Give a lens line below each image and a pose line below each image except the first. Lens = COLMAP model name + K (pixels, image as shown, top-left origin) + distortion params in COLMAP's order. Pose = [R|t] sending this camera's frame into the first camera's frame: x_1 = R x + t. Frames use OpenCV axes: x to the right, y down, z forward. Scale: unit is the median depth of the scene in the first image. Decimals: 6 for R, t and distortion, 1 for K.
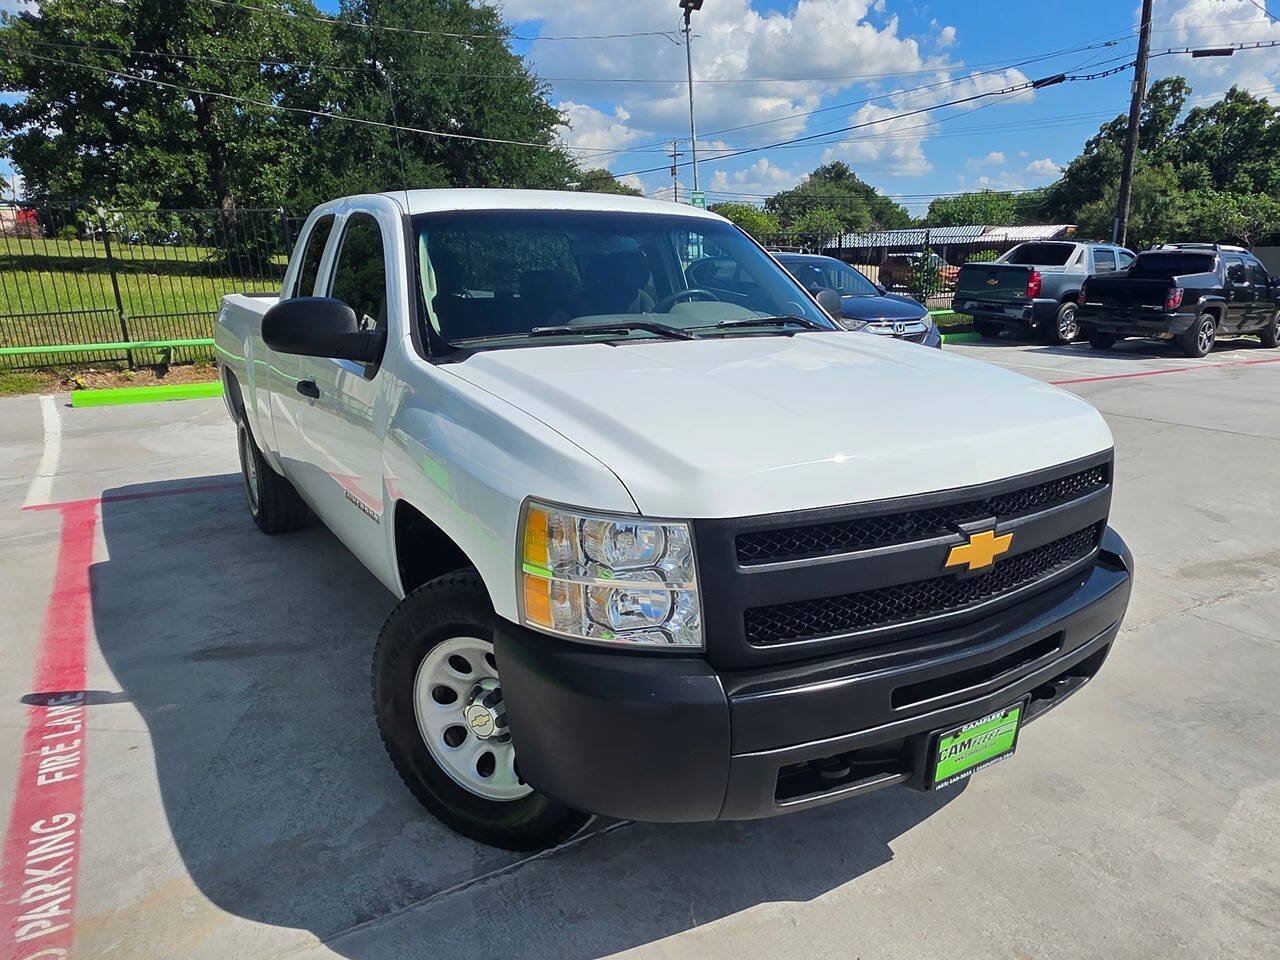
lens RADIAL K [[889.6, 0, 713.4], [0, 889.6, 509.7], [0, 0, 1]] dist [0.013330, -0.014412]
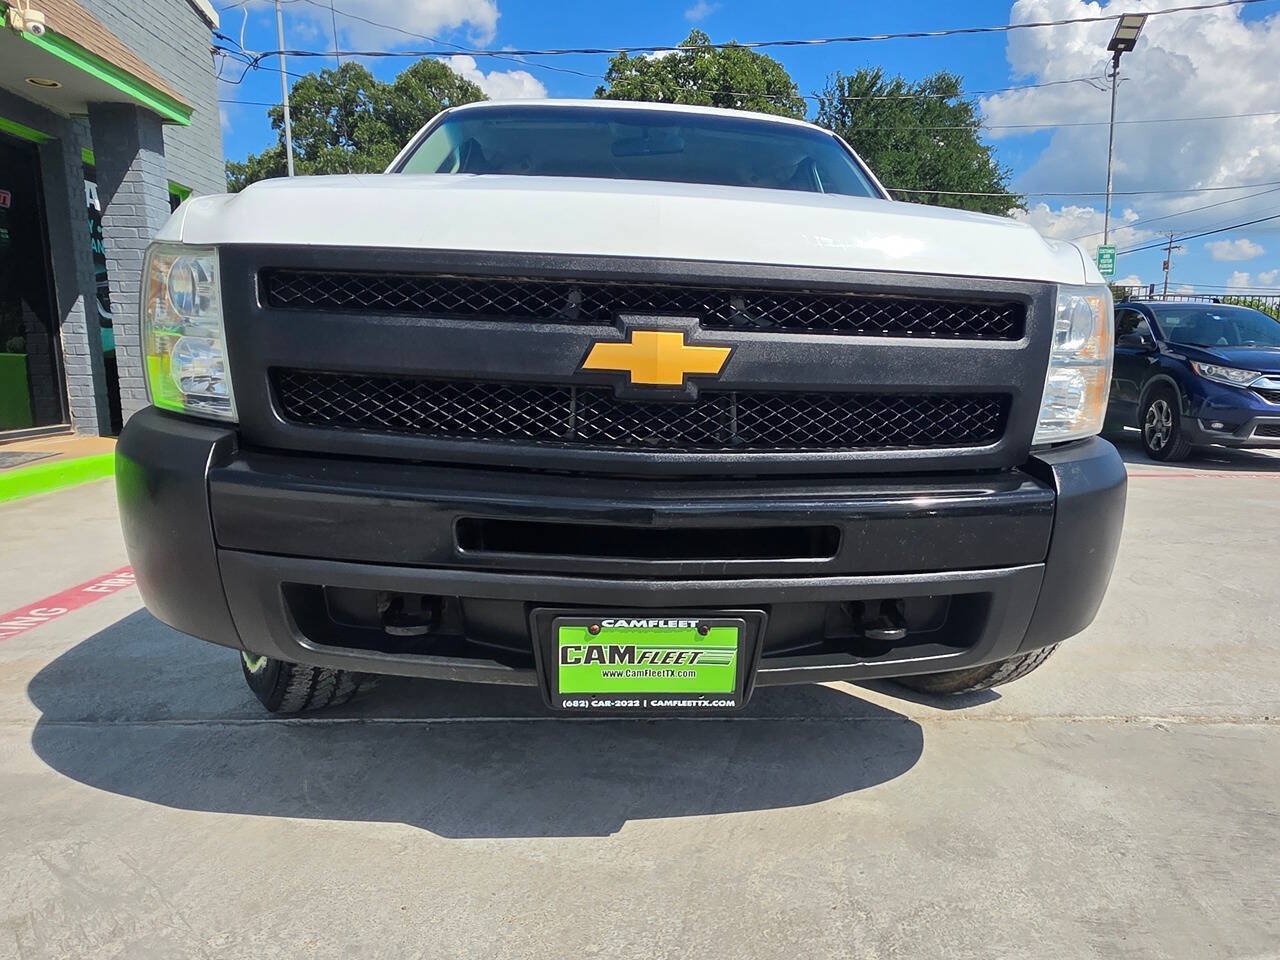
lens RADIAL K [[889.6, 0, 723.6], [0, 889.6, 519.8], [0, 0, 1]] dist [0.013330, -0.014412]
pose [[0.877479, 0.114258, -0.465807, 0.474053], [-0.157917, 0.985883, -0.055654, 0.137551], [0.452872, 0.122394, 0.883134, 0.310457]]
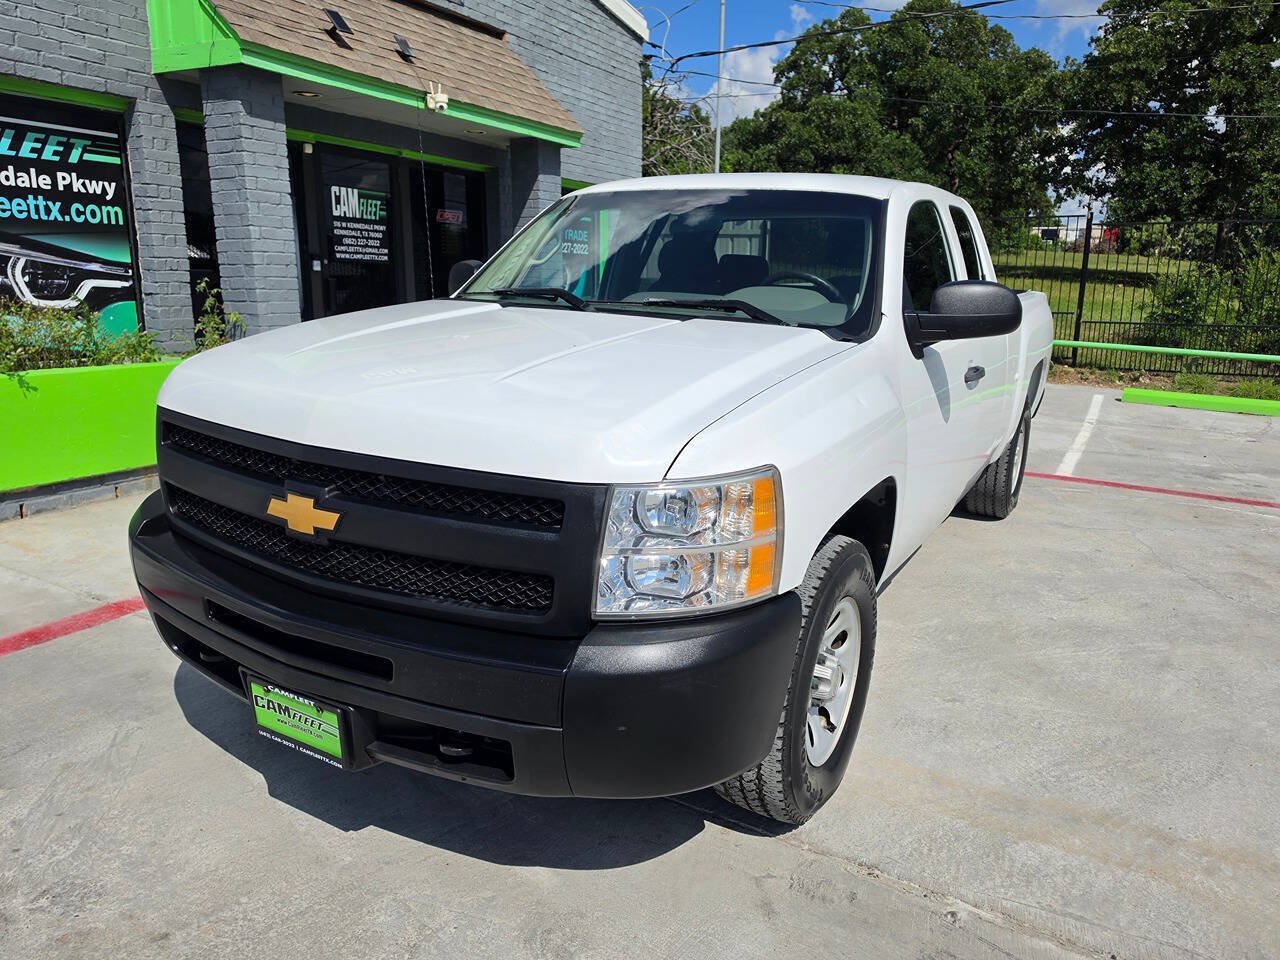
lens RADIAL K [[889.6, 0, 647.5], [0, 889.6, 485.6], [0, 0, 1]] dist [0.013330, -0.014412]
pose [[0.441219, 0.232092, -0.866867, 0.902848], [-0.268823, 0.955801, 0.119076, -0.139125], [0.856189, 0.180495, 0.484109, 0.599086]]
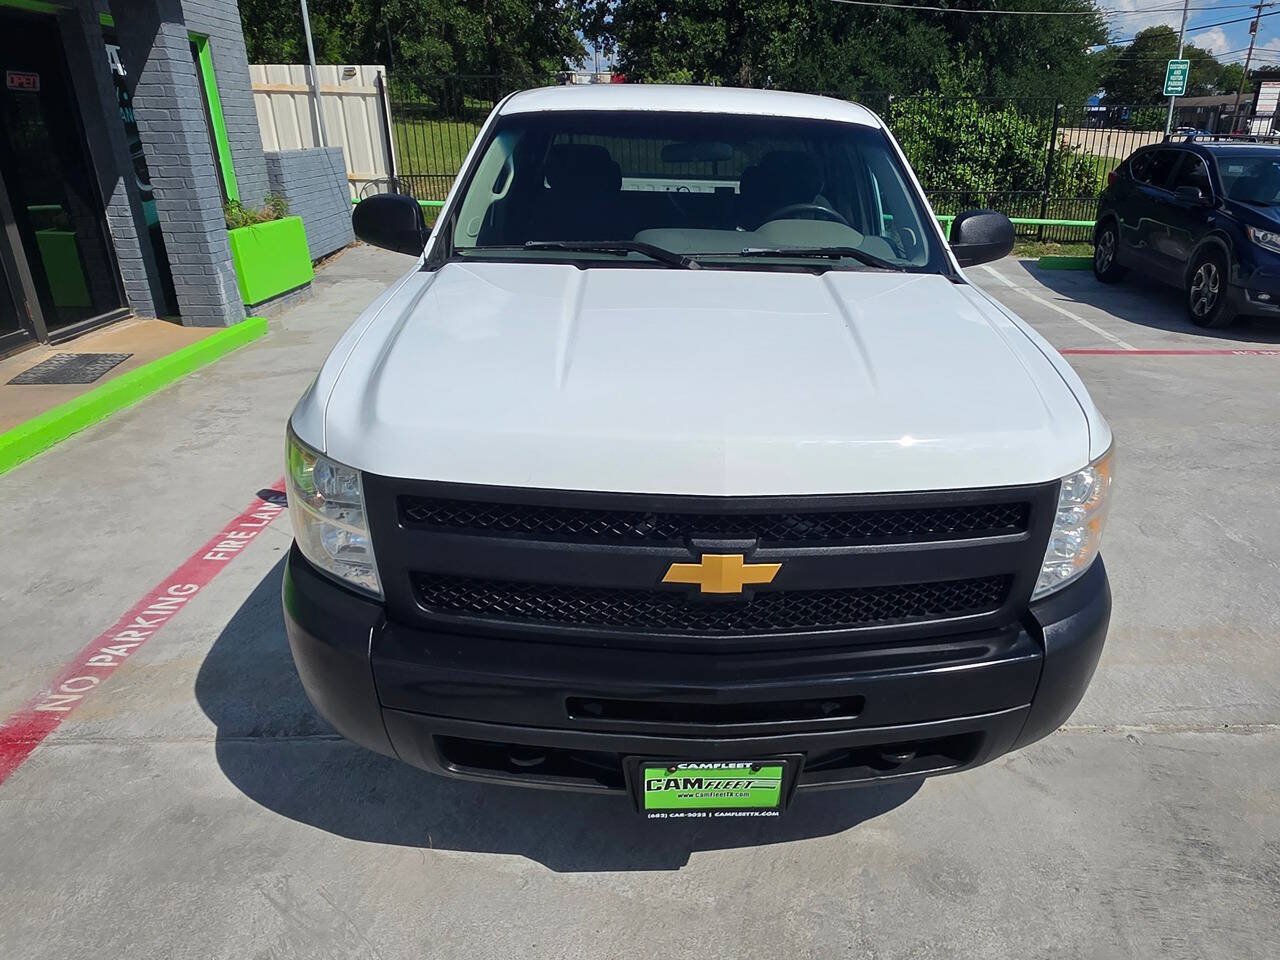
lens RADIAL K [[889.6, 0, 727.8], [0, 889.6, 510.4], [0, 0, 1]] dist [0.013330, -0.014412]
pose [[0.862703, 0.226280, -0.452261, 0.470032], [-0.165837, 0.971442, 0.169701, -0.108859], [0.477745, -0.071400, 0.875592, 0.196249]]
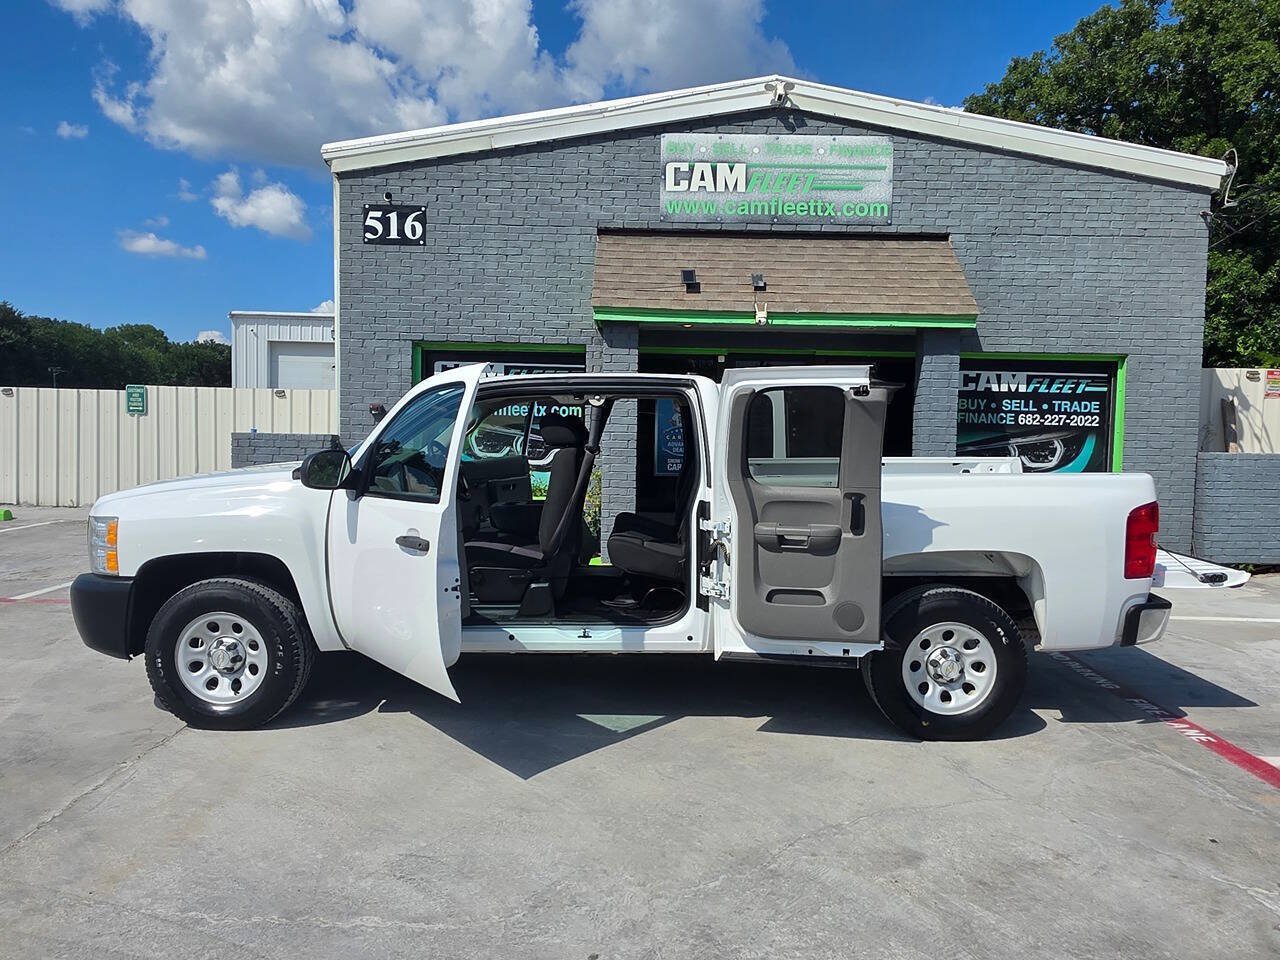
lens RADIAL K [[889.6, 0, 633.6], [0, 889.6, 478.1], [0, 0, 1]] dist [0.013330, -0.014412]
pose [[-0.570109, 0.048748, -0.820122, 1.132211], [-0.230267, 0.948747, 0.216464, -0.689922], [0.788640, 0.312255, -0.529664, 2.433938]]
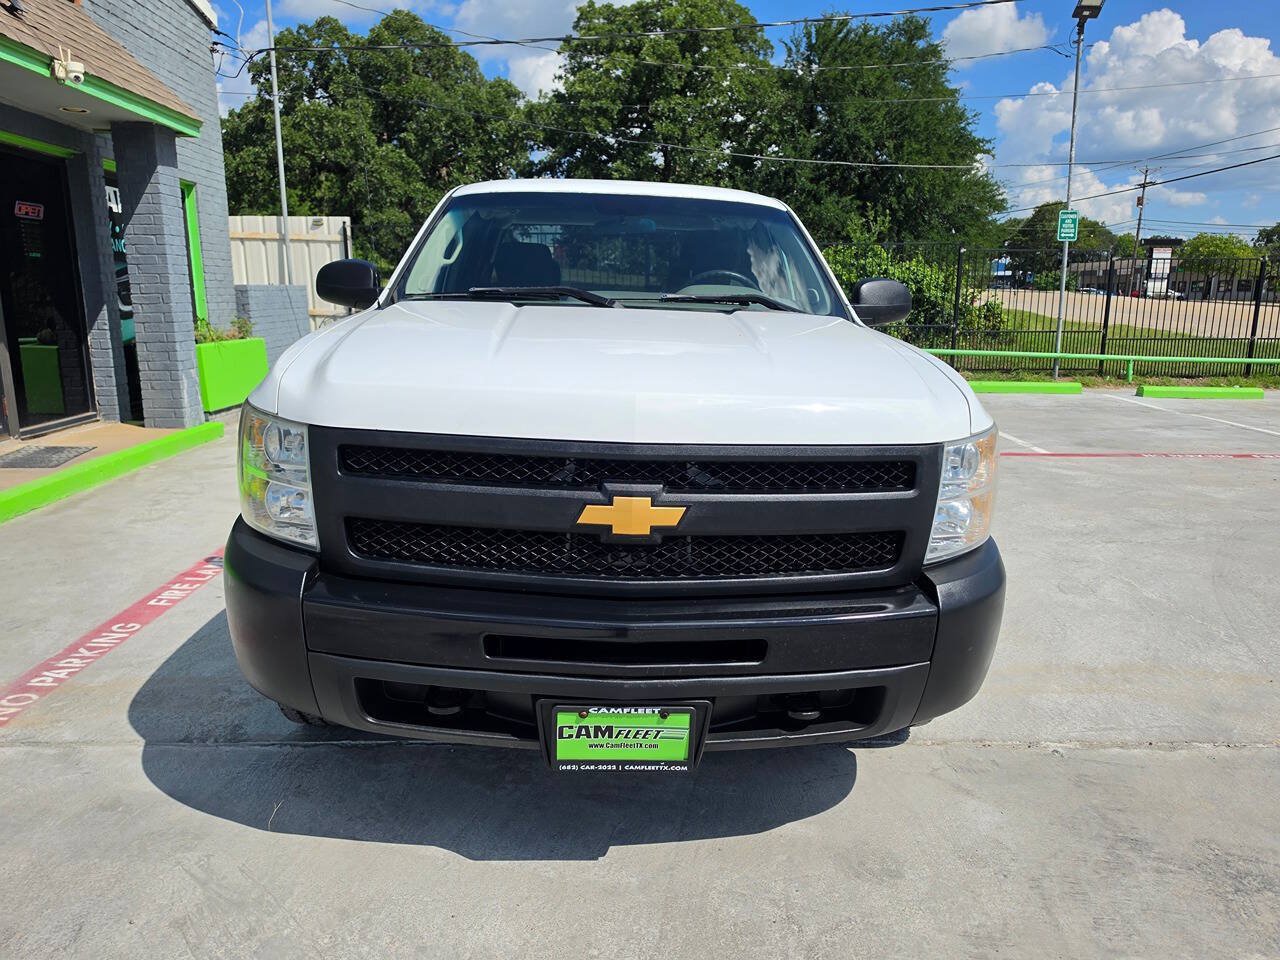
lens RADIAL K [[889.6, 0, 642.0], [0, 889.6, 468.7], [0, 0, 1]] dist [0.013330, -0.014412]
pose [[0.851806, 0.127309, -0.508153, 0.538627], [-0.166785, 0.985451, -0.032691, 0.017651], [0.496598, 0.112598, 0.860646, 0.153654]]
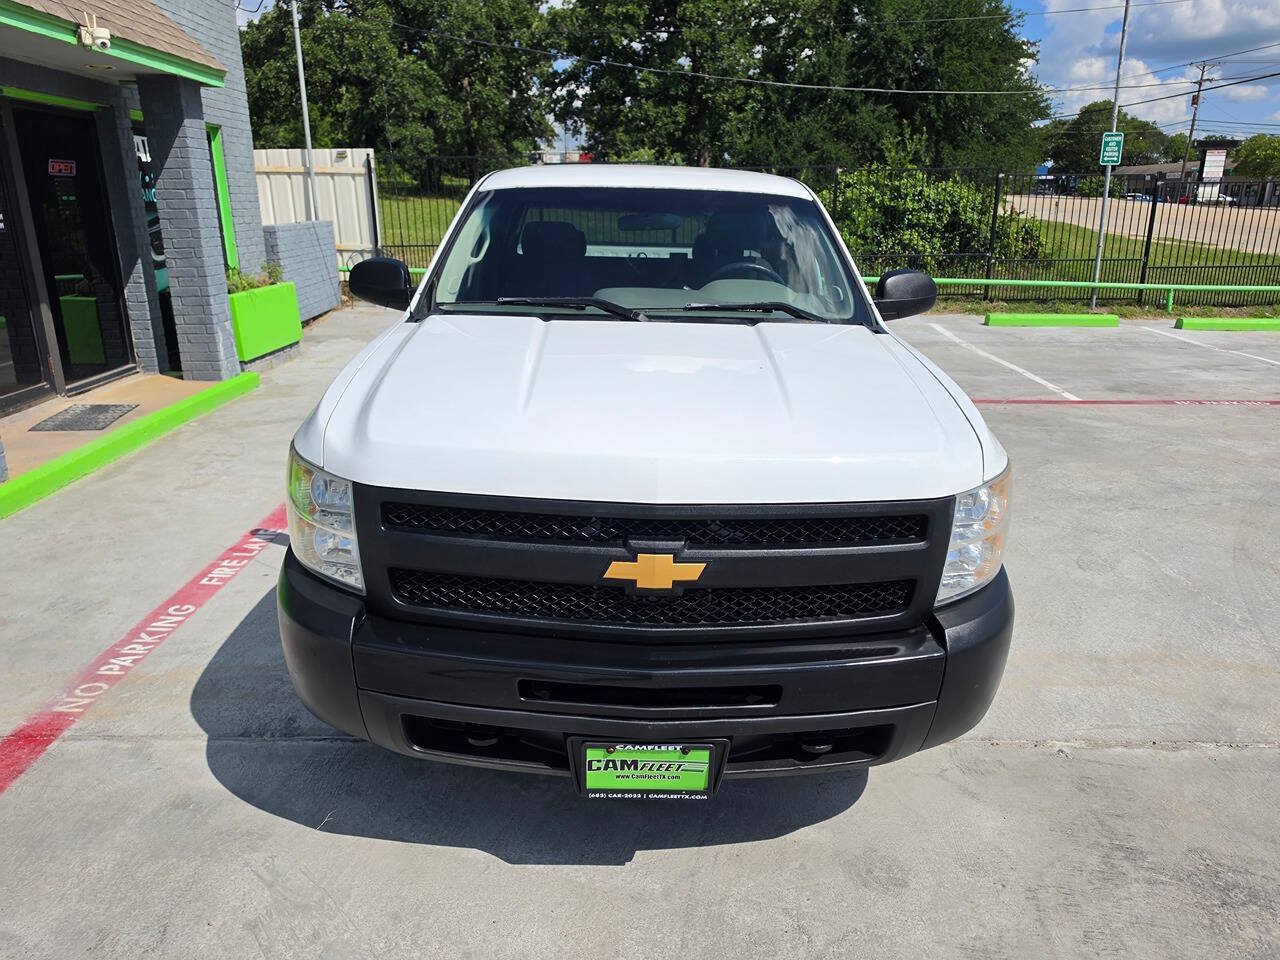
lens RADIAL K [[889.6, 0, 637.5], [0, 889.6, 459.6], [0, 0, 1]] dist [0.013330, -0.014412]
pose [[0.833343, 0.172170, -0.525260, 0.542425], [-0.165227, 0.984397, 0.060528, -0.091862], [0.527485, 0.036346, 0.848787, 0.117600]]
